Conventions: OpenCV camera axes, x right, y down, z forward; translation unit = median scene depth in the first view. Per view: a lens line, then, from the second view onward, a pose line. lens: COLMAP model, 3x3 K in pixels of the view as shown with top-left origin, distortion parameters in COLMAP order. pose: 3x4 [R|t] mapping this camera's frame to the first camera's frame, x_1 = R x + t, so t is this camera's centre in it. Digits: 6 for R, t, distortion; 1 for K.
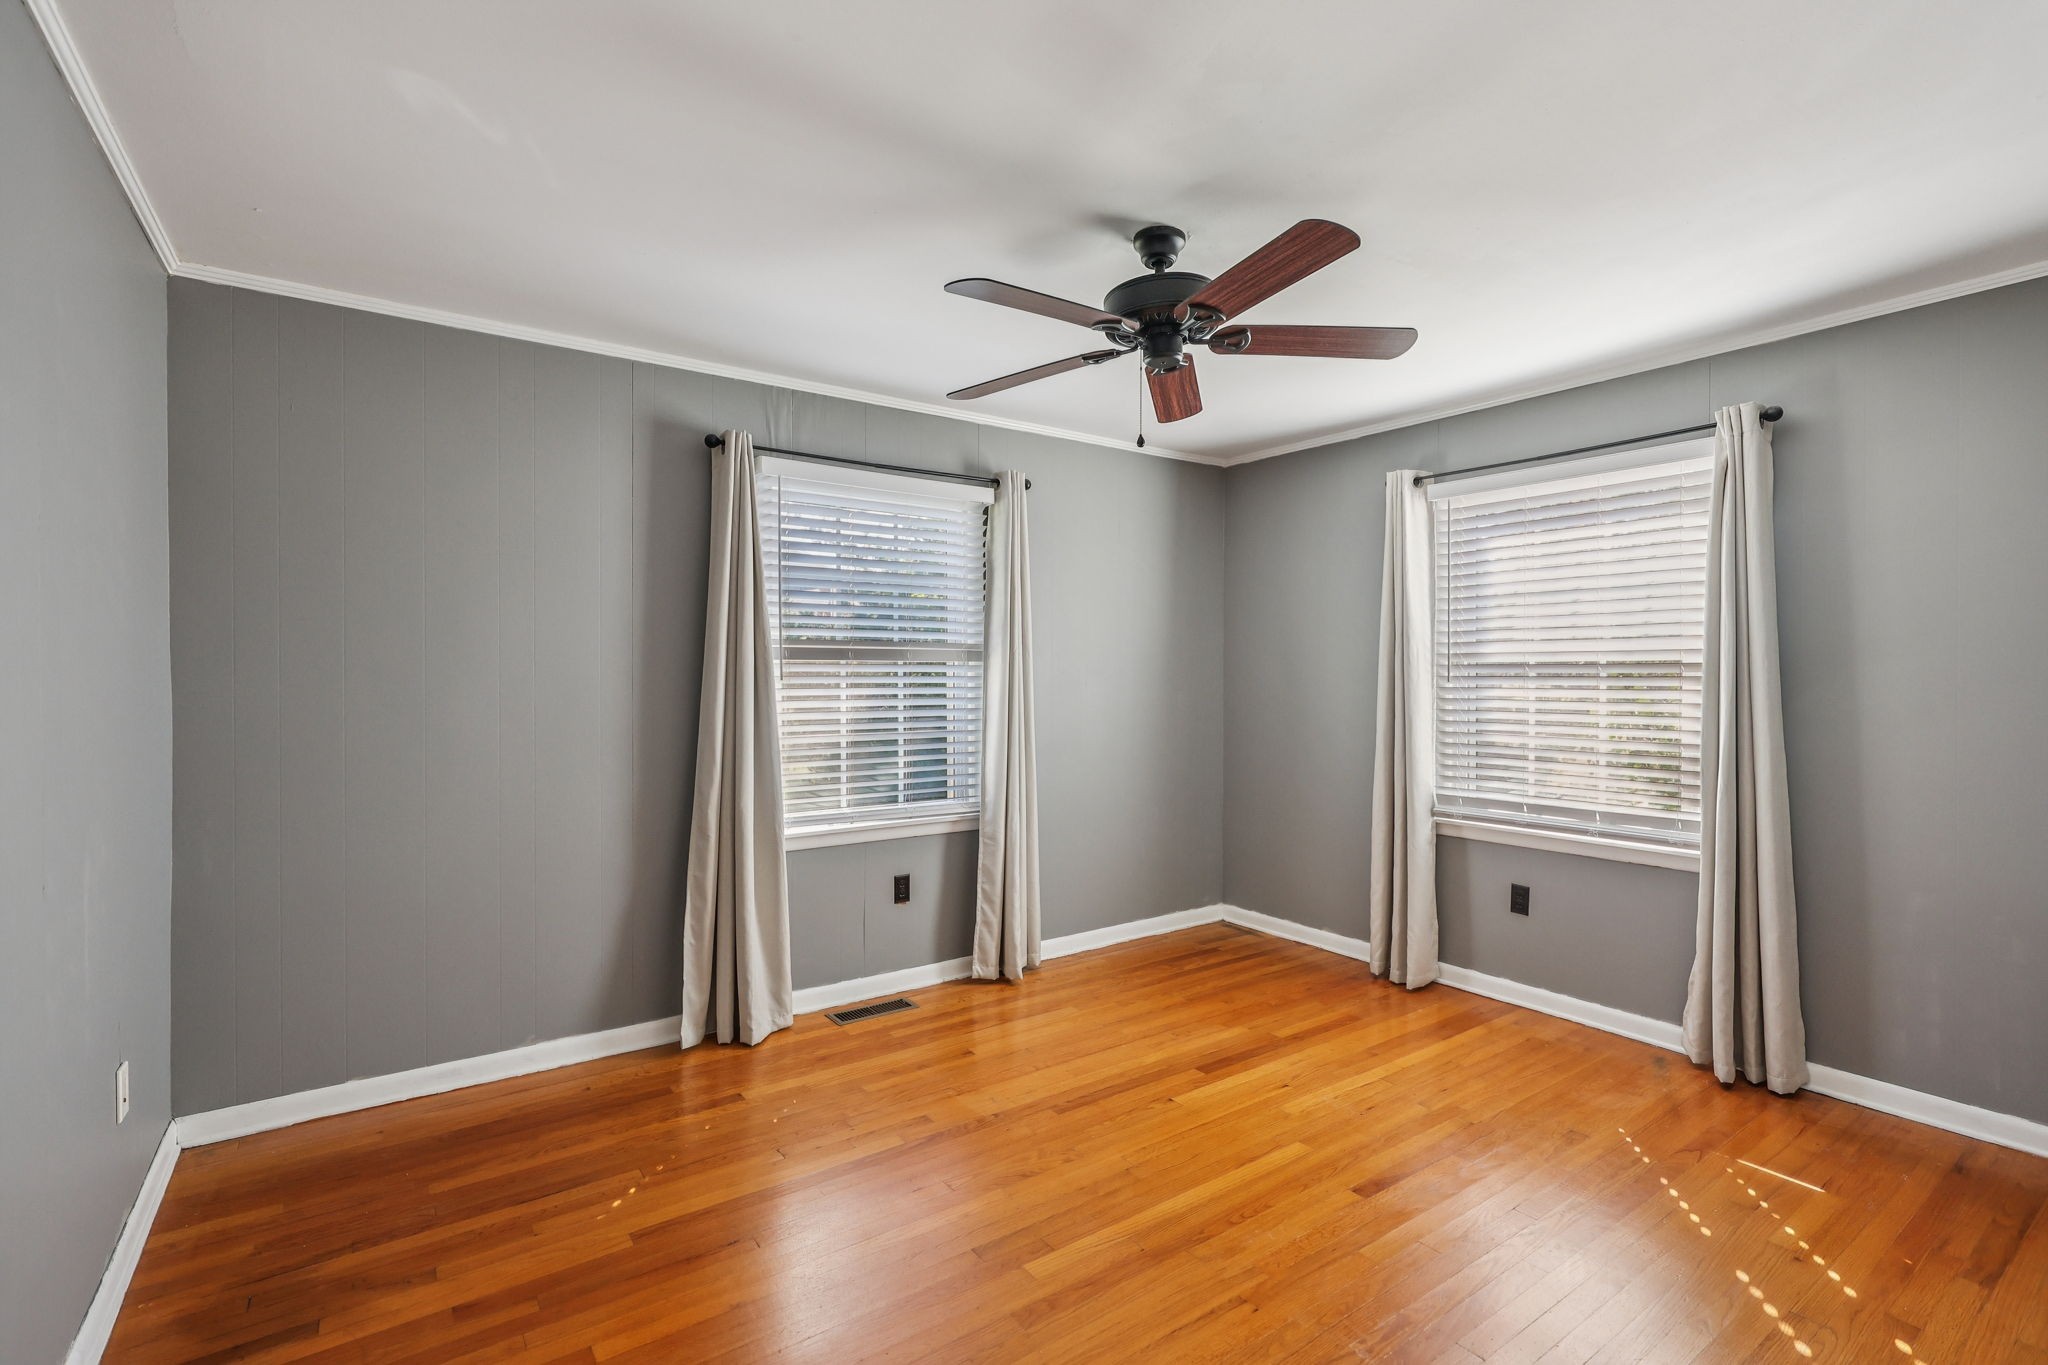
lens RADIAL K [[919.9, 0, 1029.1], [0, 919.9, 640.8], [0, 0, 1]] dist [0.000343, -0.000051]
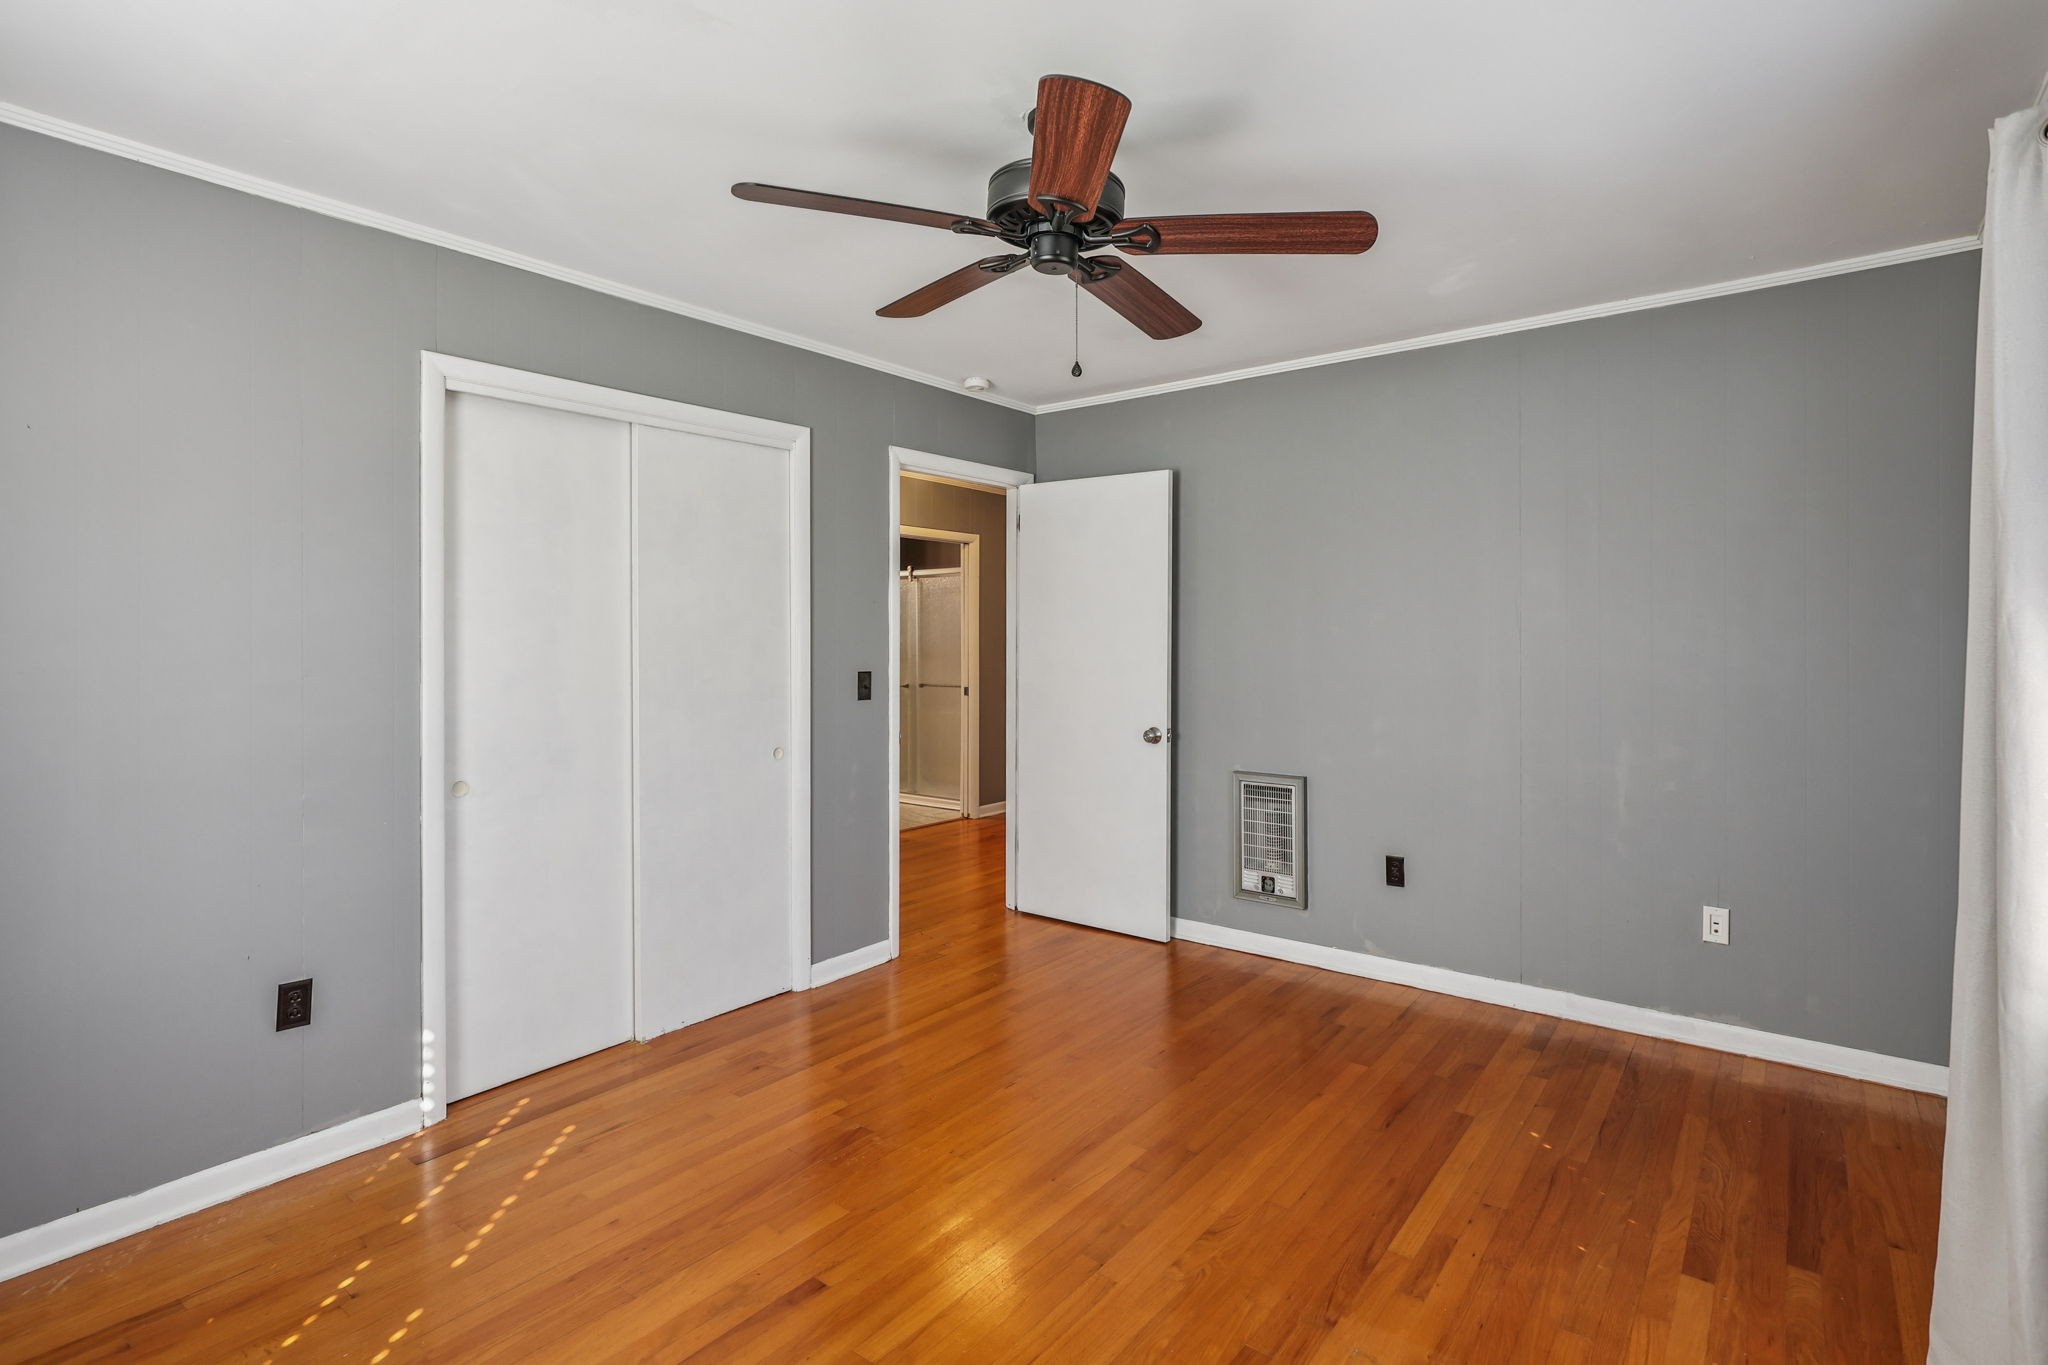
lens RADIAL K [[974.6, 0, 1015.4], [0, 974.6, 659.6], [0, 0, 1]] dist [0.000282, 0.000117]
pose [[-0.961360, 0.010426, -0.275096, 0.456198], [0.011684, 0.999927, -0.002936, 0.060043], [0.275046, -0.006037, -0.961412, 2.016015]]
